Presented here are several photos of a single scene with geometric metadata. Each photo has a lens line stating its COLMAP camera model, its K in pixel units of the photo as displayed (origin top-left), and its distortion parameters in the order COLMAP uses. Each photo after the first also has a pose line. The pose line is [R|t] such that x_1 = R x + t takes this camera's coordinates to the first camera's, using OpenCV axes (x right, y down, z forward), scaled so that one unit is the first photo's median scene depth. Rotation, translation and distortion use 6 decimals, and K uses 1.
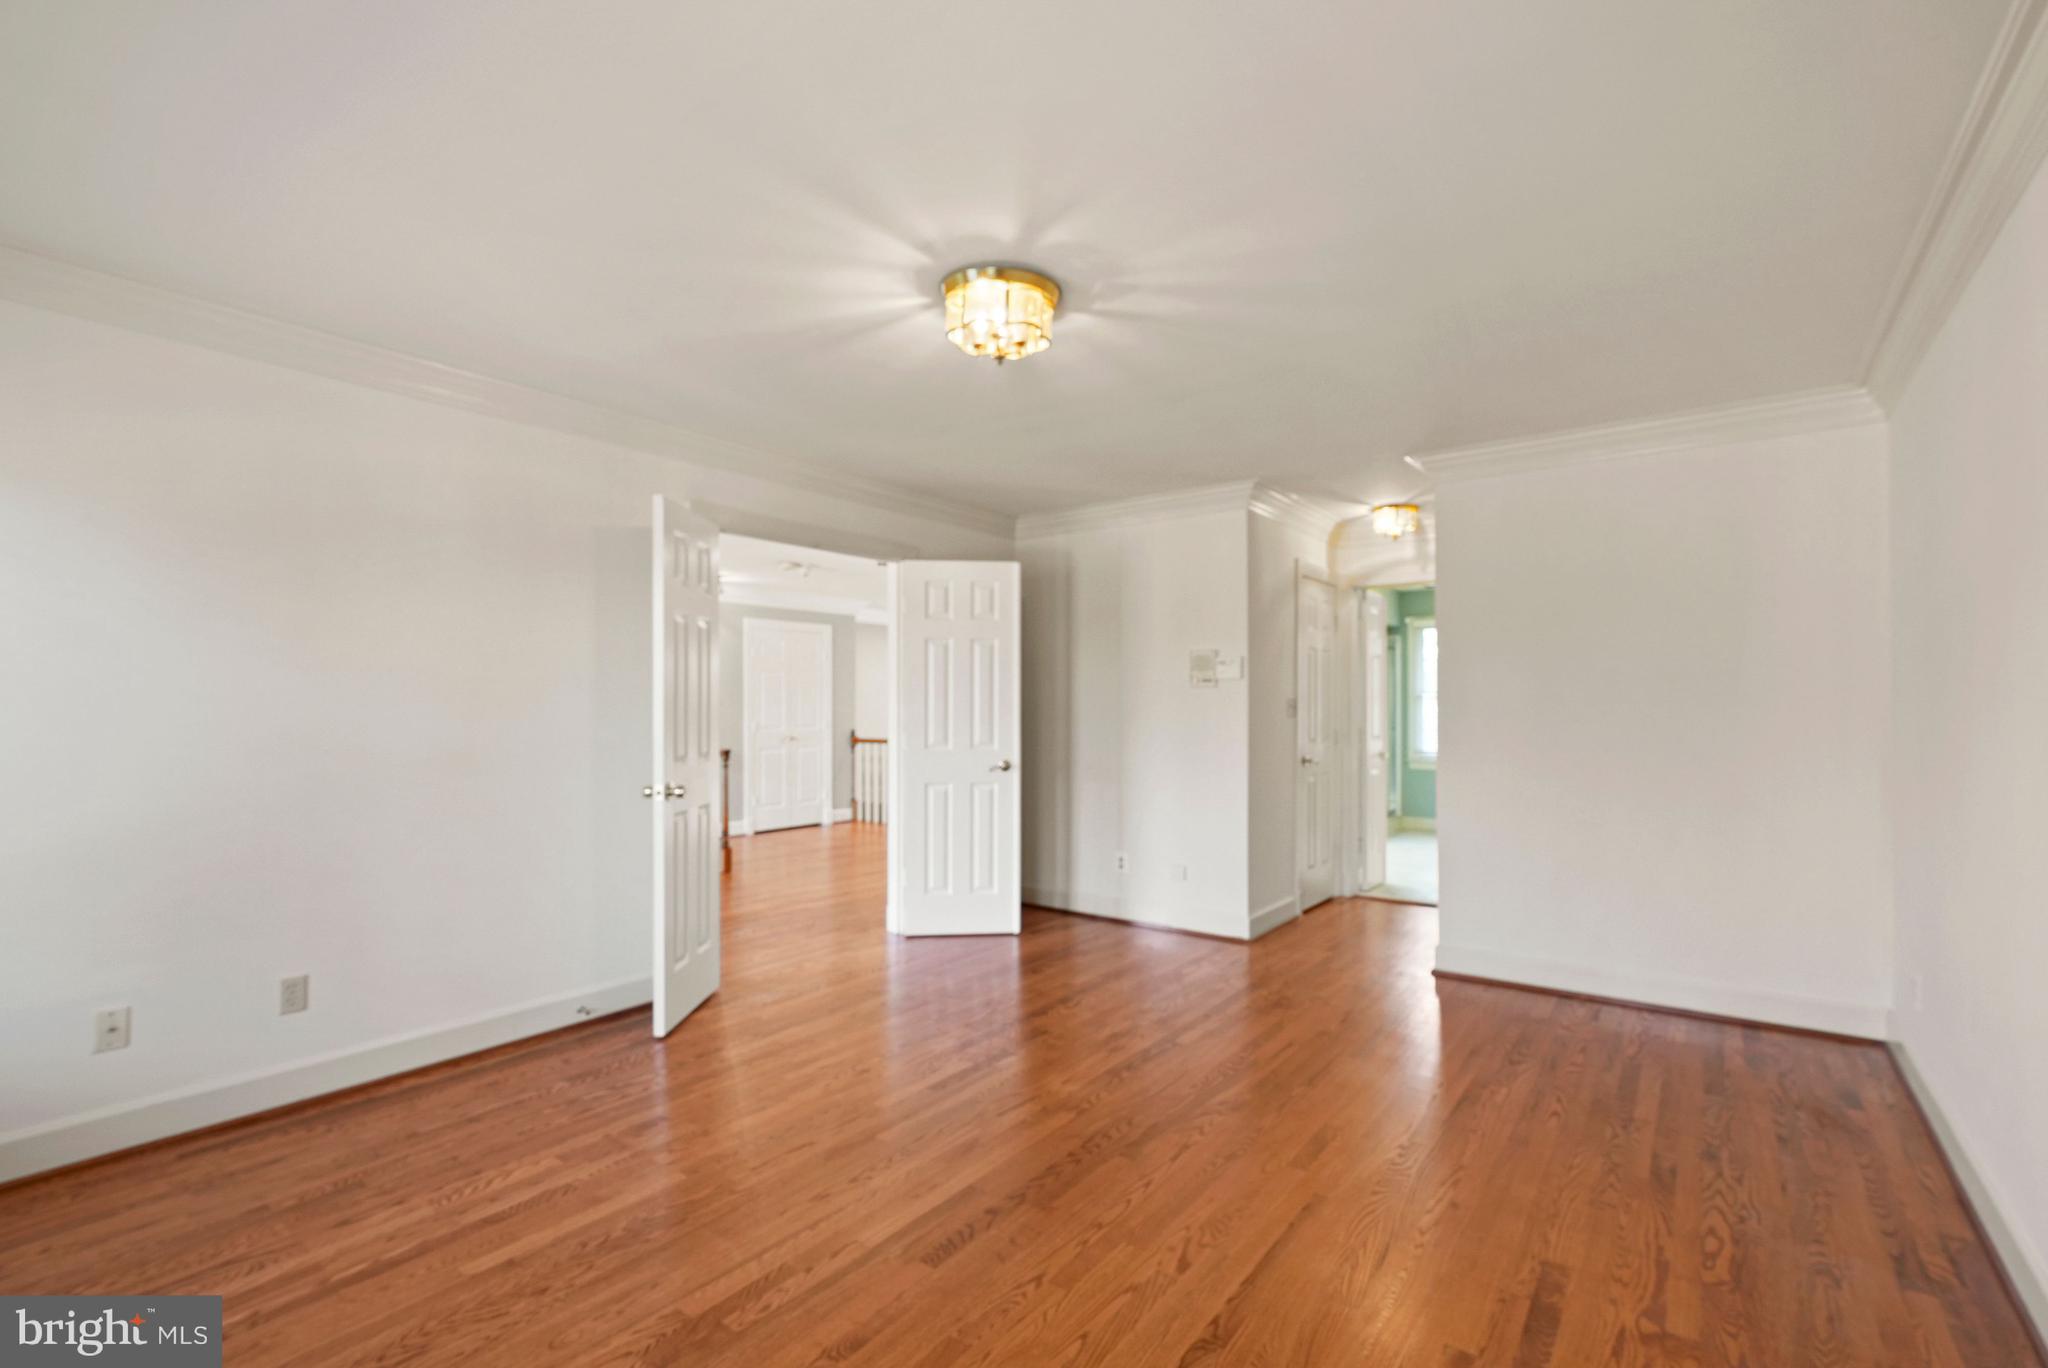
lens RADIAL K [[917.5, 0, 1024.0], [0, 917.5, 684.0], [0, 0, 1]] dist [-0.012536, 0.006431]
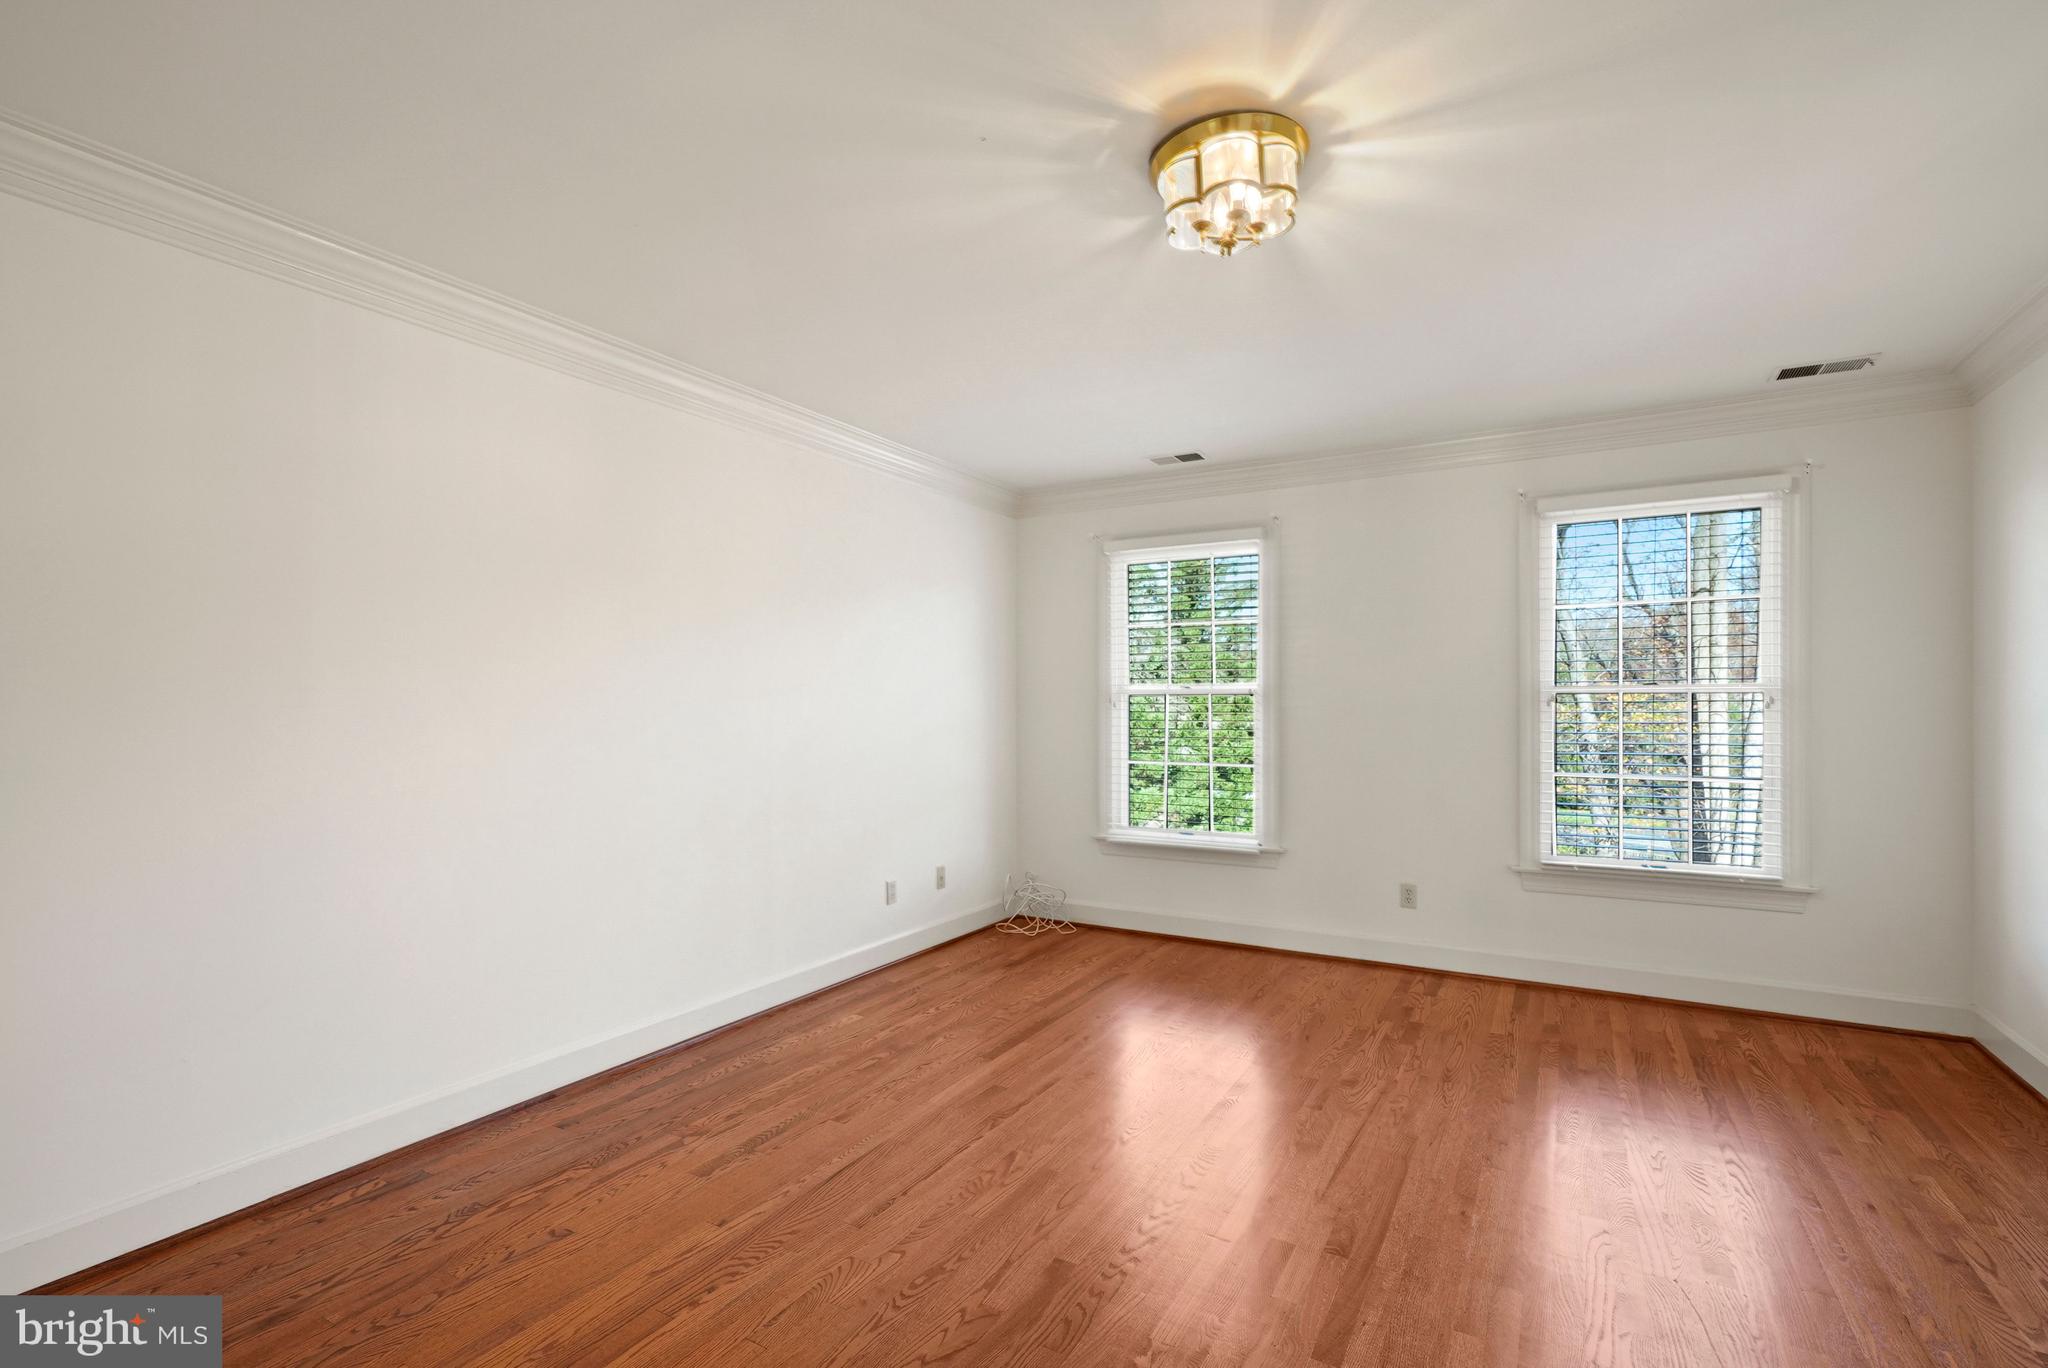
lens RADIAL K [[917.5, 0, 1024.0], [0, 917.5, 684.0], [0, 0, 1]] dist [-0.012536, 0.006431]
pose [[-0.993205, -0.003289, -0.116330, 0.291435], [0.001765, 0.999060, -0.043322, 0.049822], [0.116363, -0.043233, -0.992265, 2.177819]]
